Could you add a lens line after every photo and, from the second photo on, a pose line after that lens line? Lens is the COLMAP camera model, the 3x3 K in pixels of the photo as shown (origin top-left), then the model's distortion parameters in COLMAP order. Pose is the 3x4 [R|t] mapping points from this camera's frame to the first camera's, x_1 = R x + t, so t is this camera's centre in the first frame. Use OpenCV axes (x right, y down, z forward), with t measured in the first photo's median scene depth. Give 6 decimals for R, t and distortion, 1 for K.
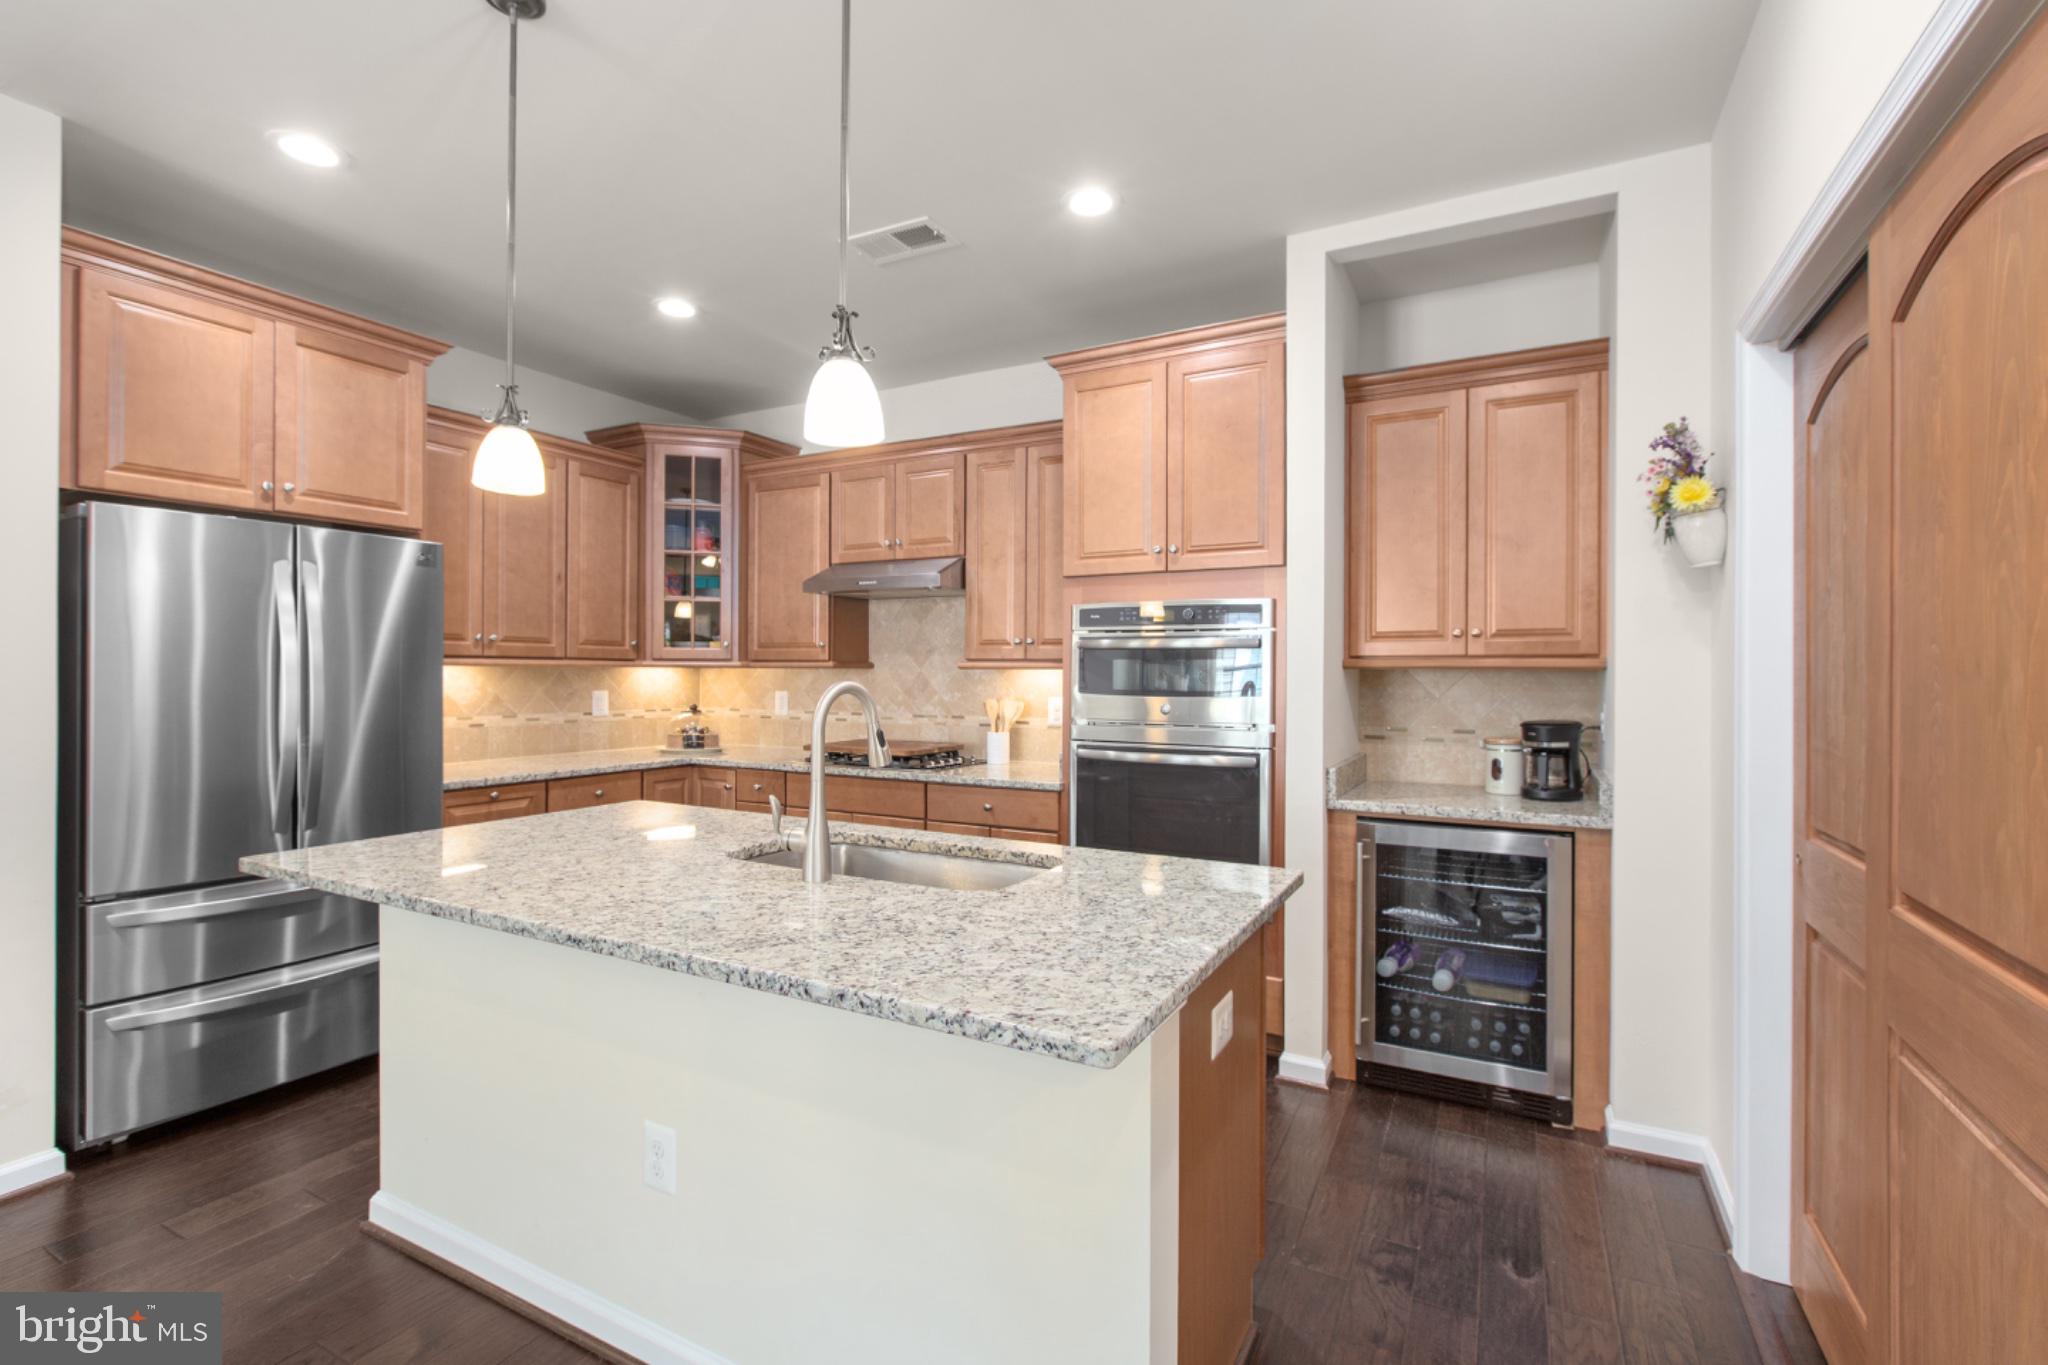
lens RADIAL K [[916.5, 0, 1021.9], [0, 916.5, 671.6], [0, 0, 1]] dist [0.001851, 0.000257]
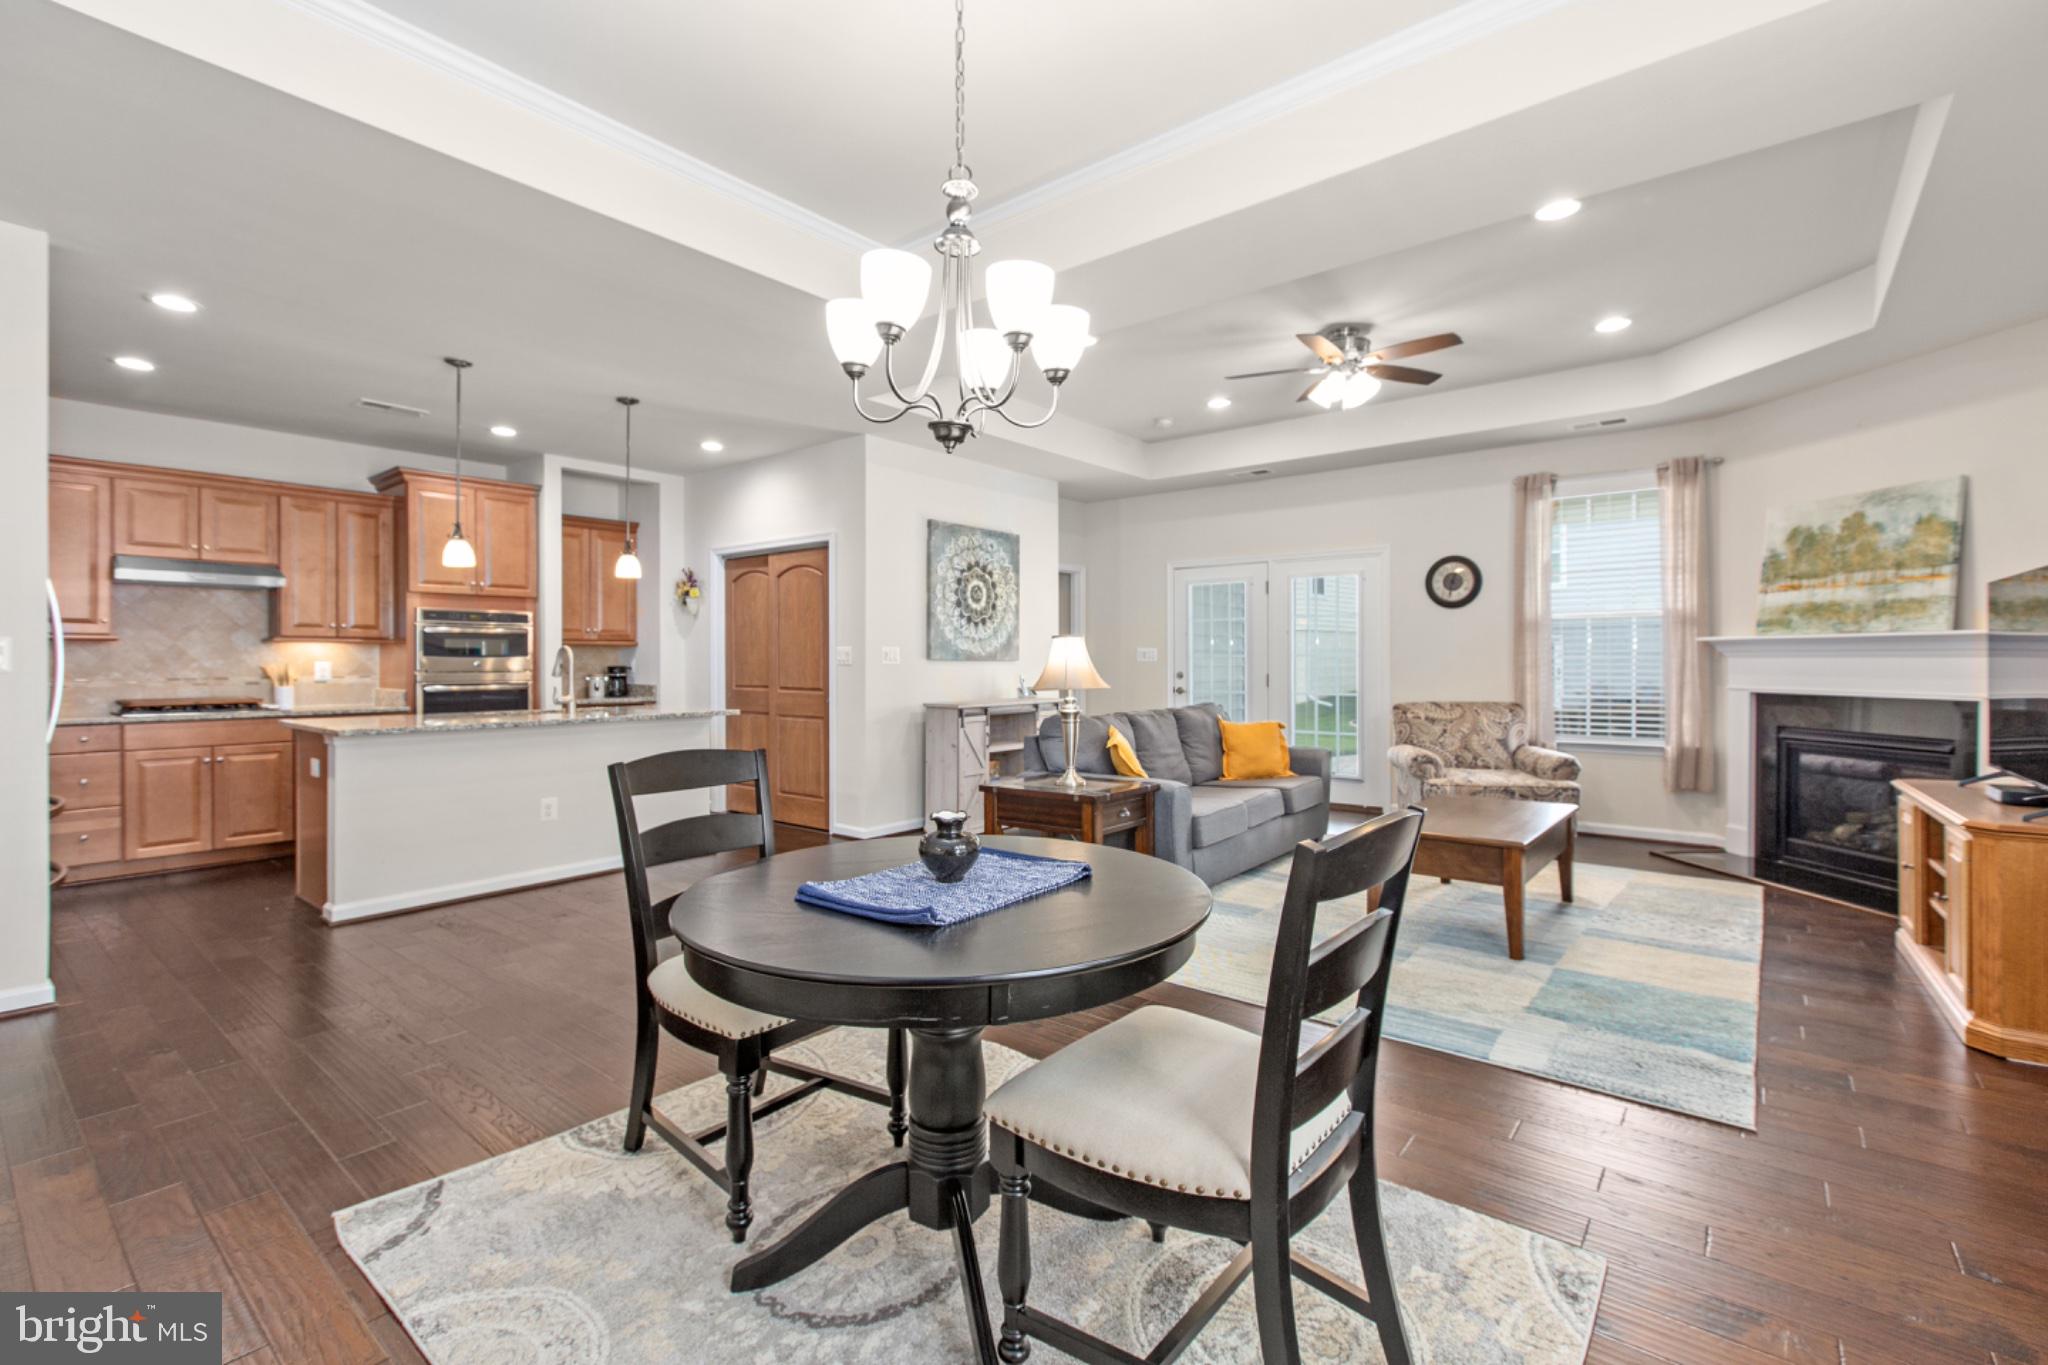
lens RADIAL K [[909.9, 0, 1021.1], [0, 909.9, 662.0], [0, 0, 1]] dist [0.005462, -0.001973]
pose [[0.189319, -0.008493, 0.981879, -1.257053], [0.001899, 0.999964, 0.008283, 0.018392], [-0.981914, 0.000296, 0.189329, -0.431774]]
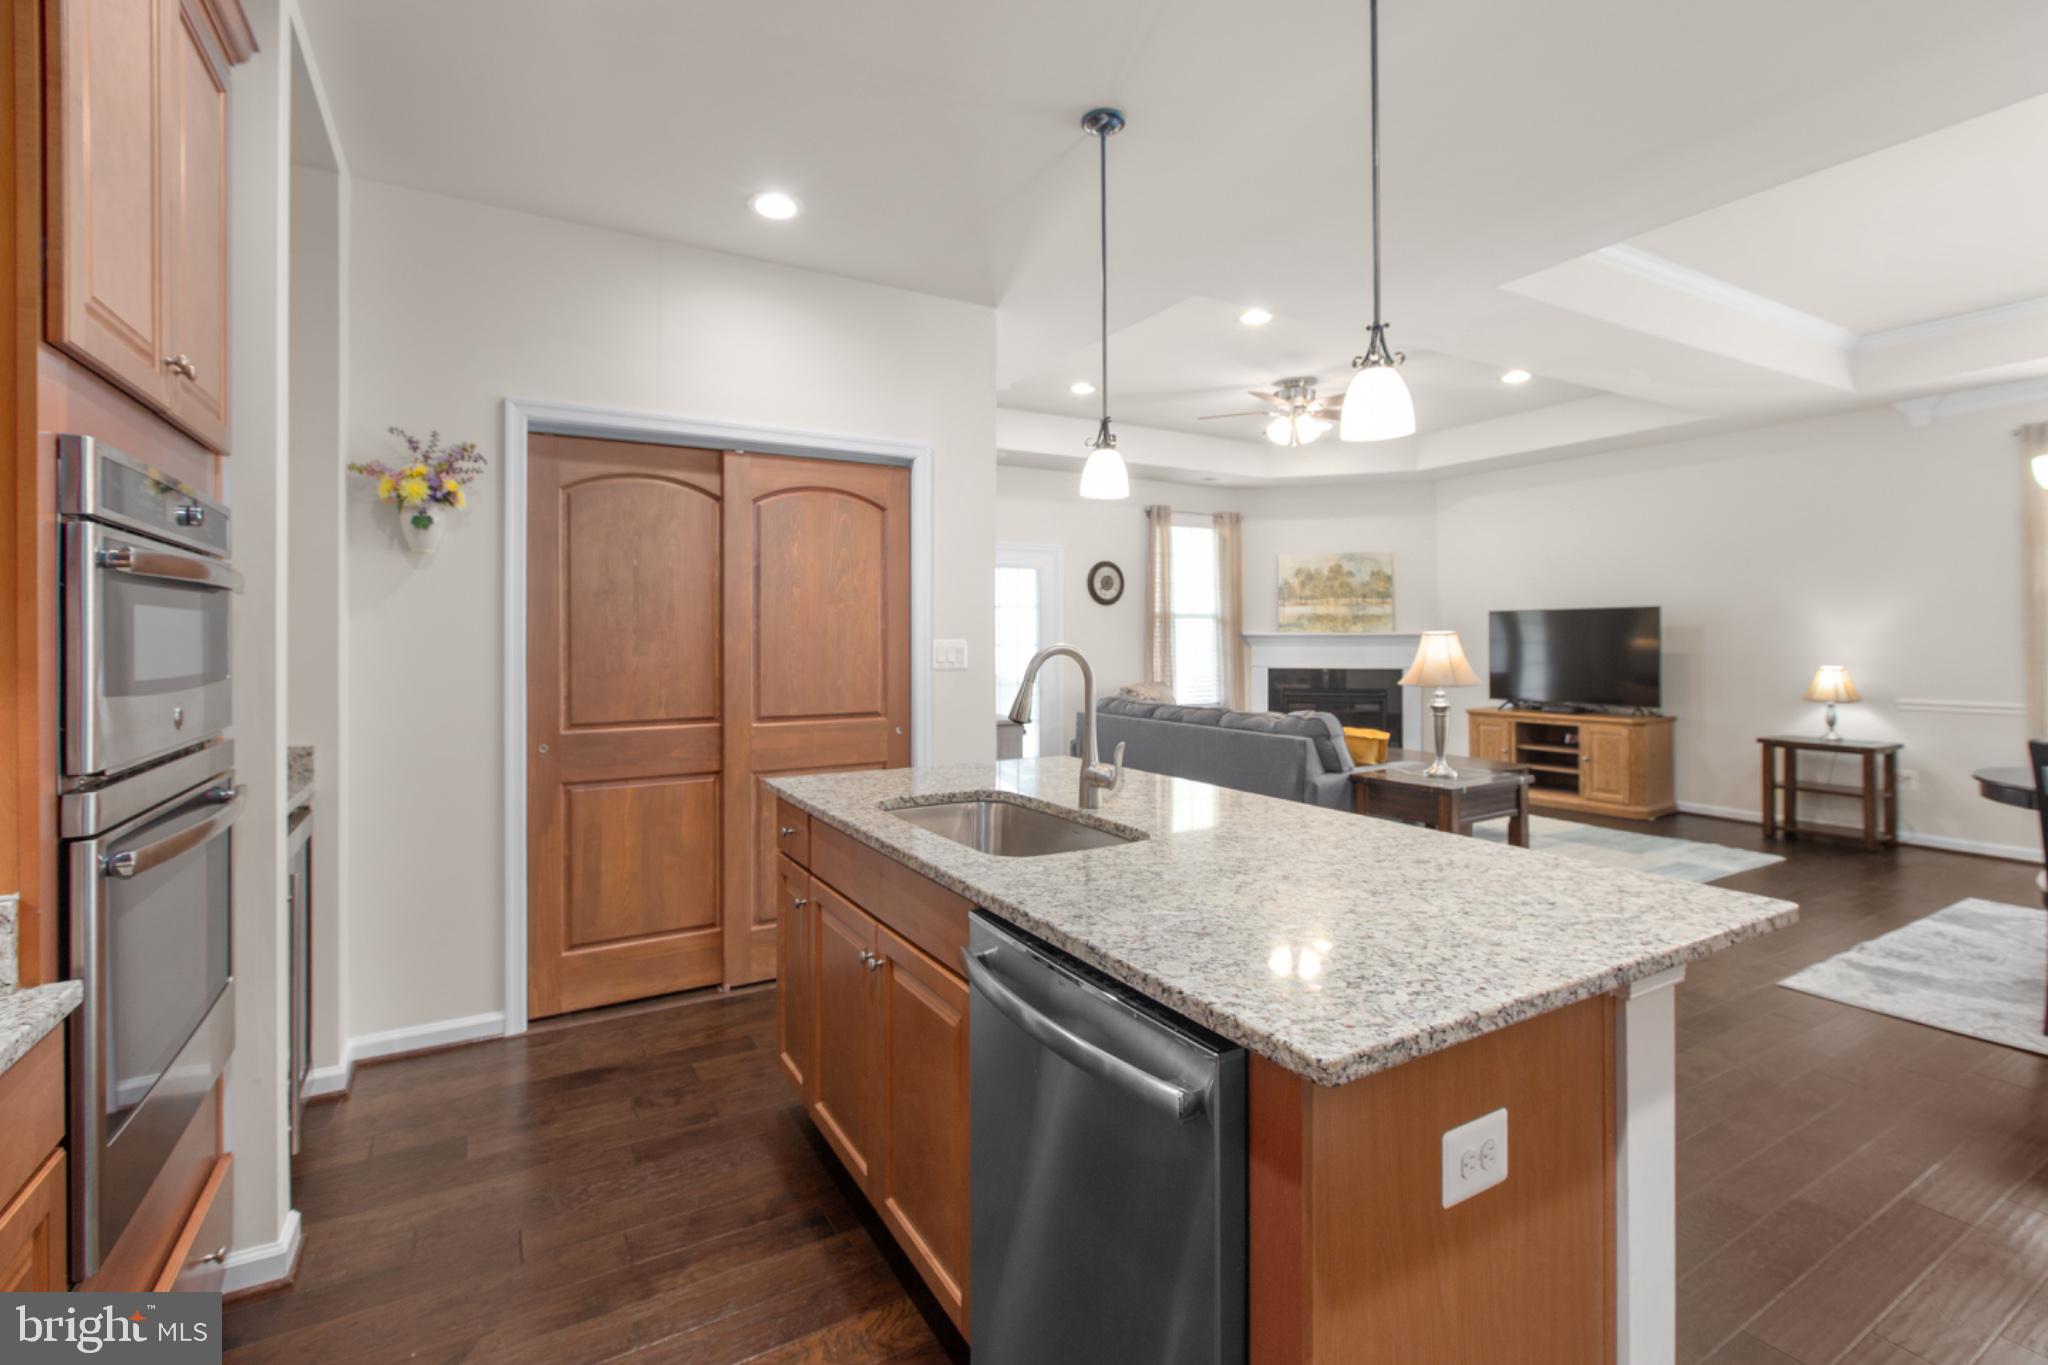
lens RADIAL K [[919.1, 0, 1019.3], [0, 919.1, 633.3], [0, 0, 1]] dist [0.001257, 0.000417]
pose [[-0.852127, -0.001010, 0.523335, -0.349243], [-0.002147, 0.999996, -0.001565, -0.000364], [-0.523331, -0.002457, -0.852126, 0.934317]]
